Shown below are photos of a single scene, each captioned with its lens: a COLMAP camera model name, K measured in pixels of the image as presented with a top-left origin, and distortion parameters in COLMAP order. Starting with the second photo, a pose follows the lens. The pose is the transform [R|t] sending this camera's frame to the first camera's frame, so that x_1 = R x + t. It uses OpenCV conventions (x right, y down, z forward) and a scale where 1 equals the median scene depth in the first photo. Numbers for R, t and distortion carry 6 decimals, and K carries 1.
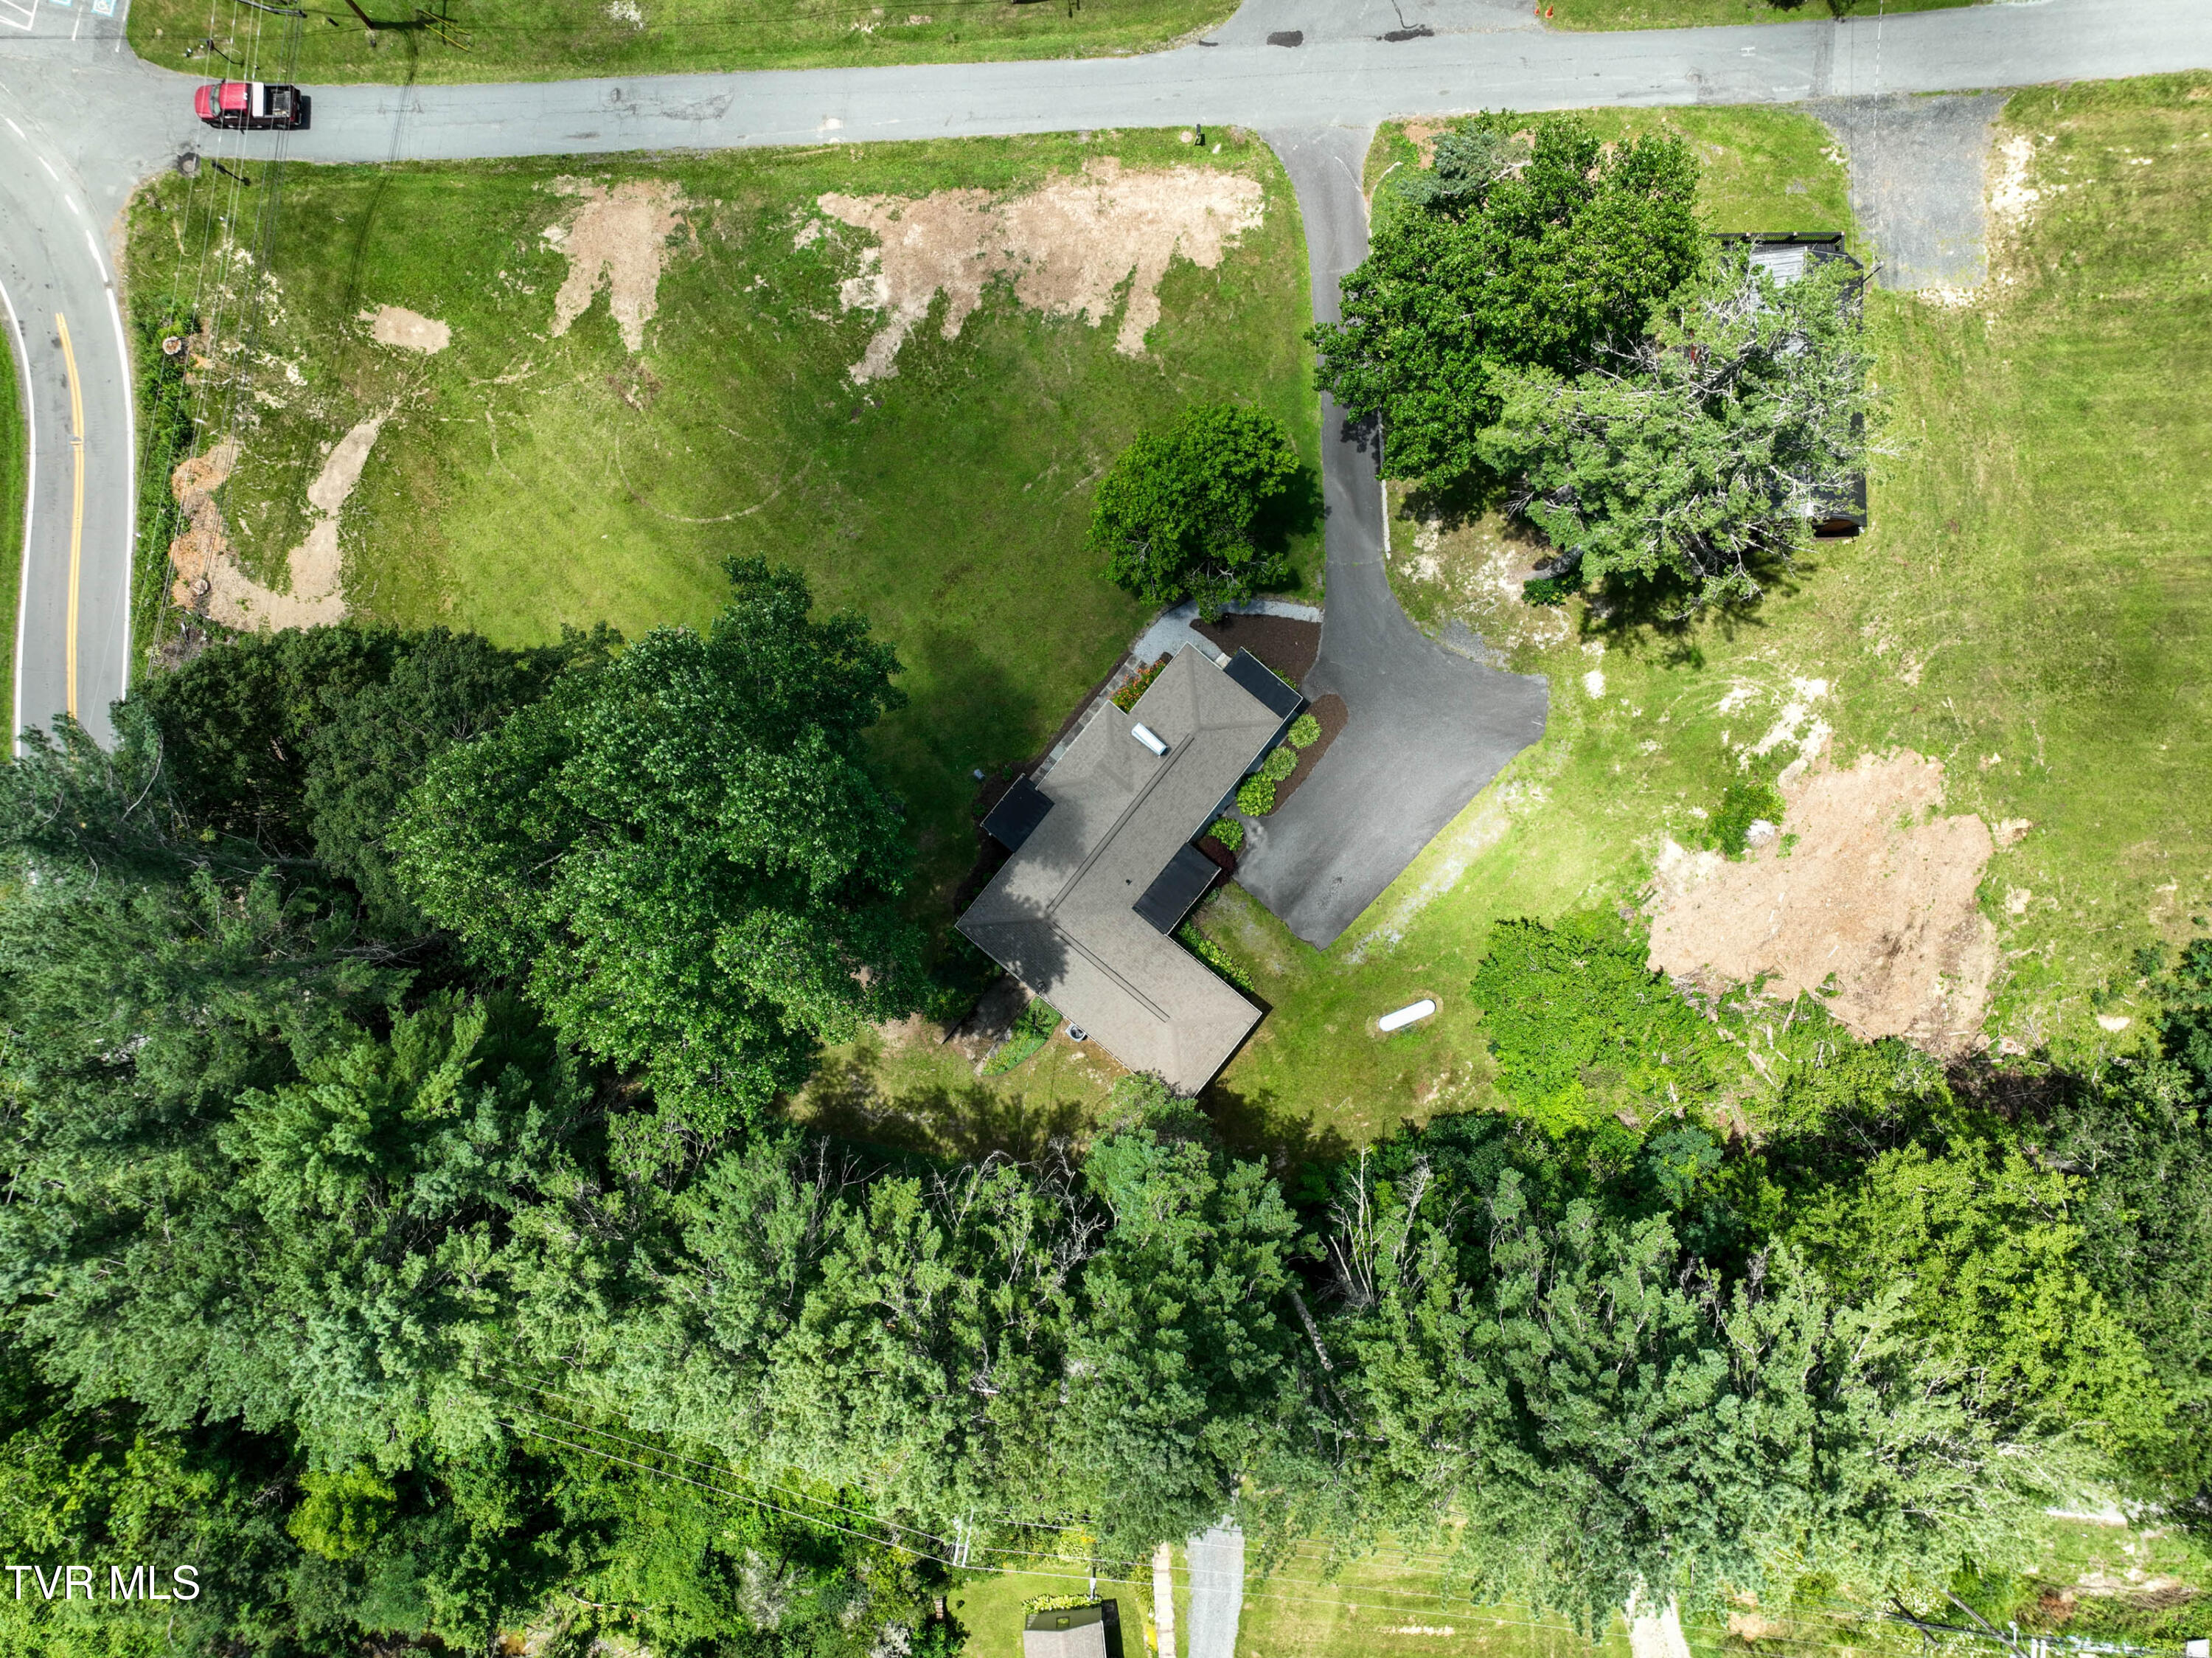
lens RADIAL K [[1549.7, 0, 1127.1], [0, 1549.7, 801.3], [0, 0, 1]] dist [-0.001993, 0.019300]
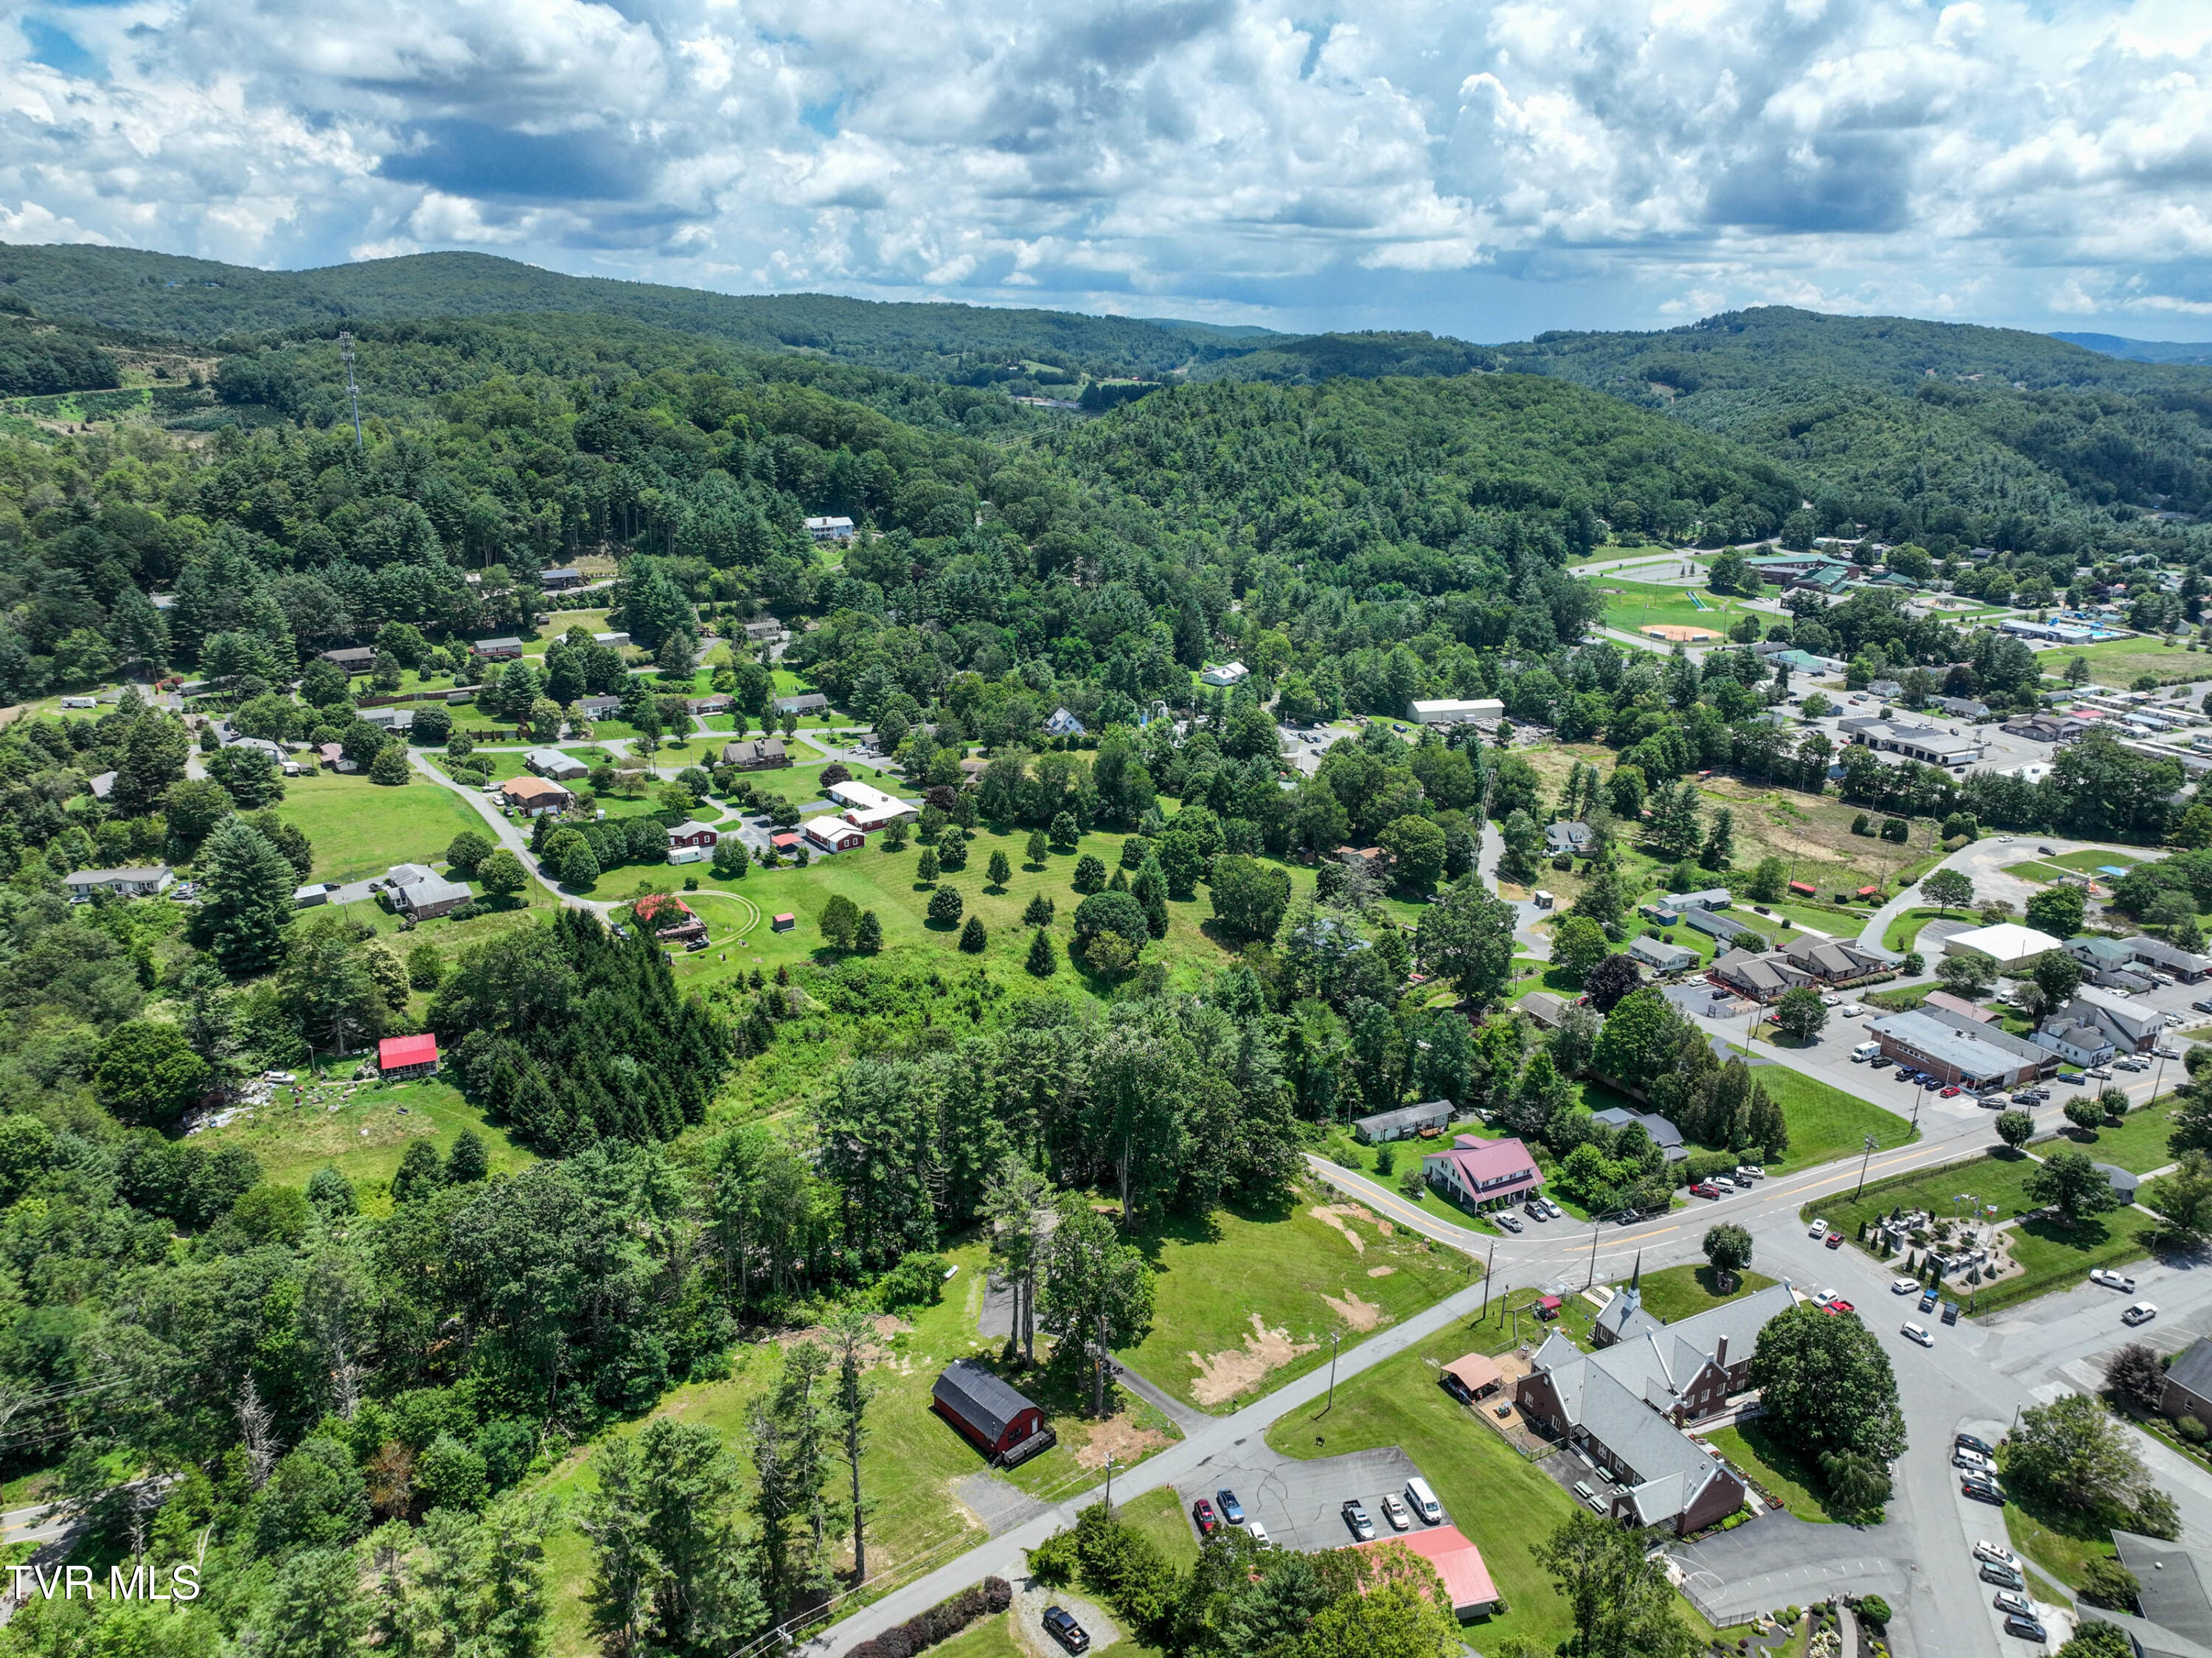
lens RADIAL K [[1549.7, 0, 1112.9], [0, 1549.7, 821.2], [0, 0, 1]] dist [-0.001993, 0.019300]
pose [[-0.728973, 0.184096, -0.659323, 1.704596], [-0.684471, -0.209924, 0.698163, -1.893974], [-0.009878, 0.960230, 0.279037, -0.592275]]
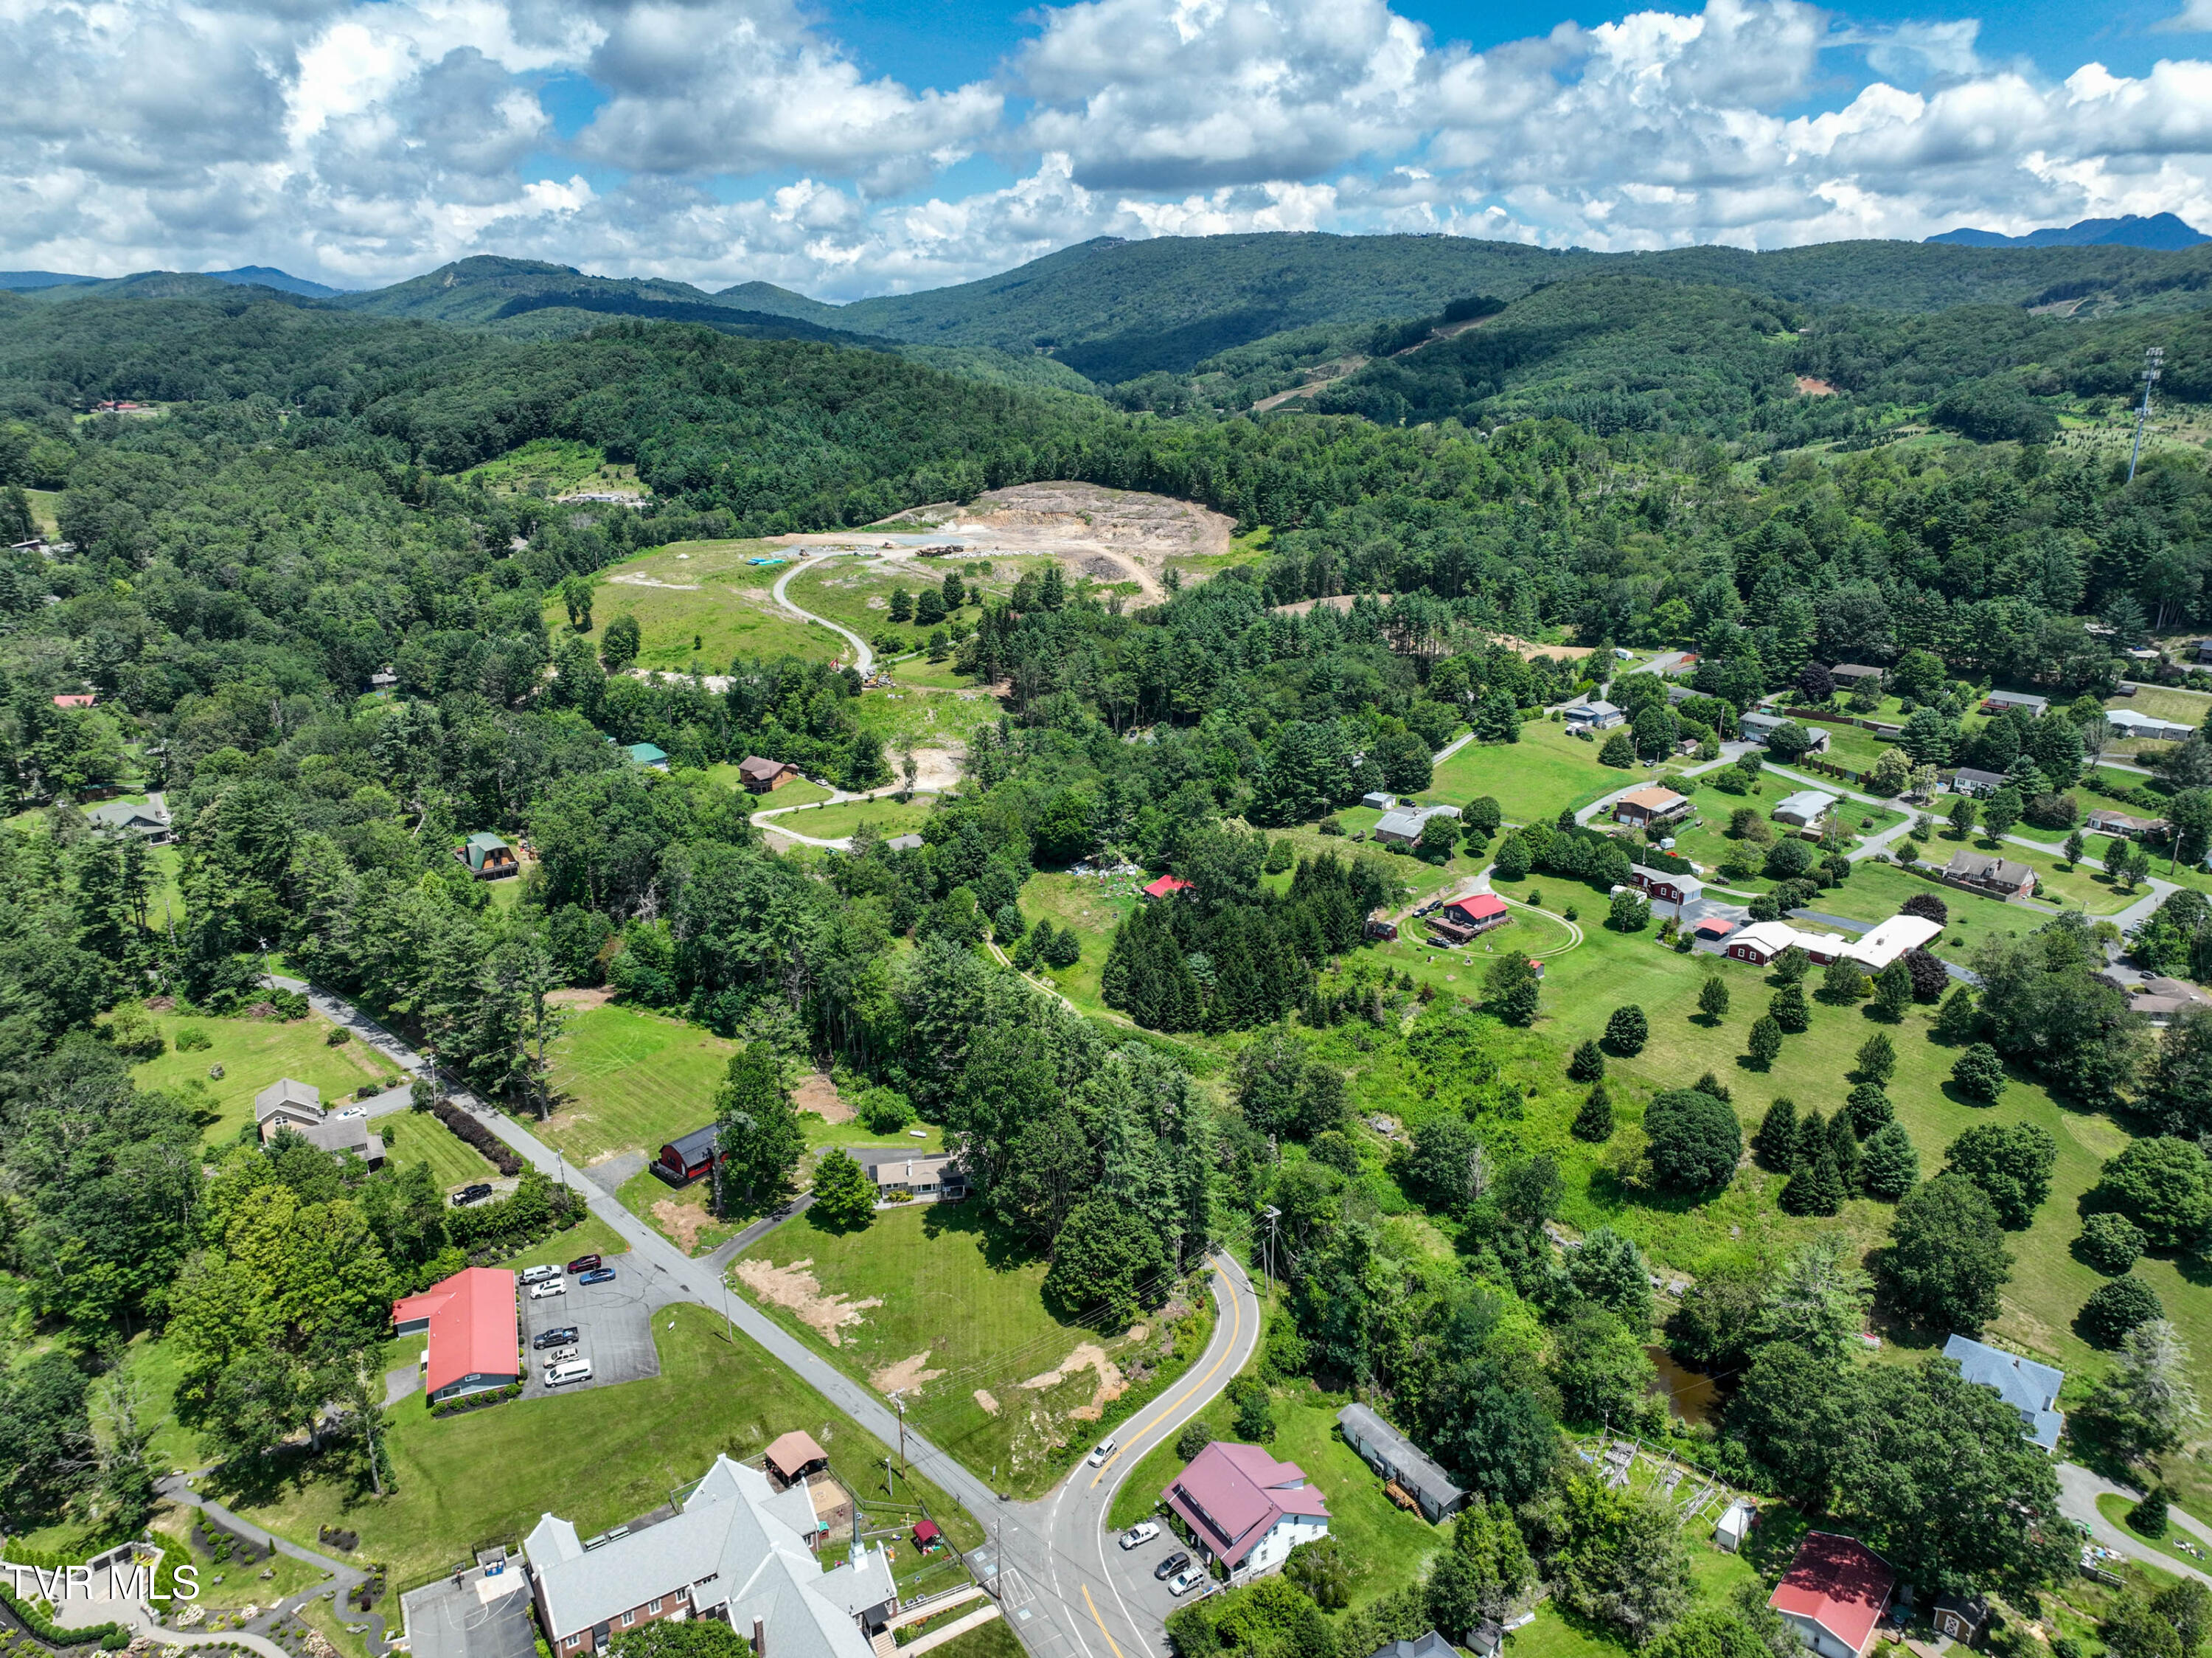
lens RADIAL K [[1549.7, 0, 1116.9], [0, 1549.7, 820.4], [0, 0, 1]] dist [-0.001993, 0.019300]
pose [[-0.758754, -0.206235, 0.617867, -2.117684], [0.651028, -0.209018, 0.729709, -1.922942], [-0.021347, 0.955918, 0.292858, -0.657102]]
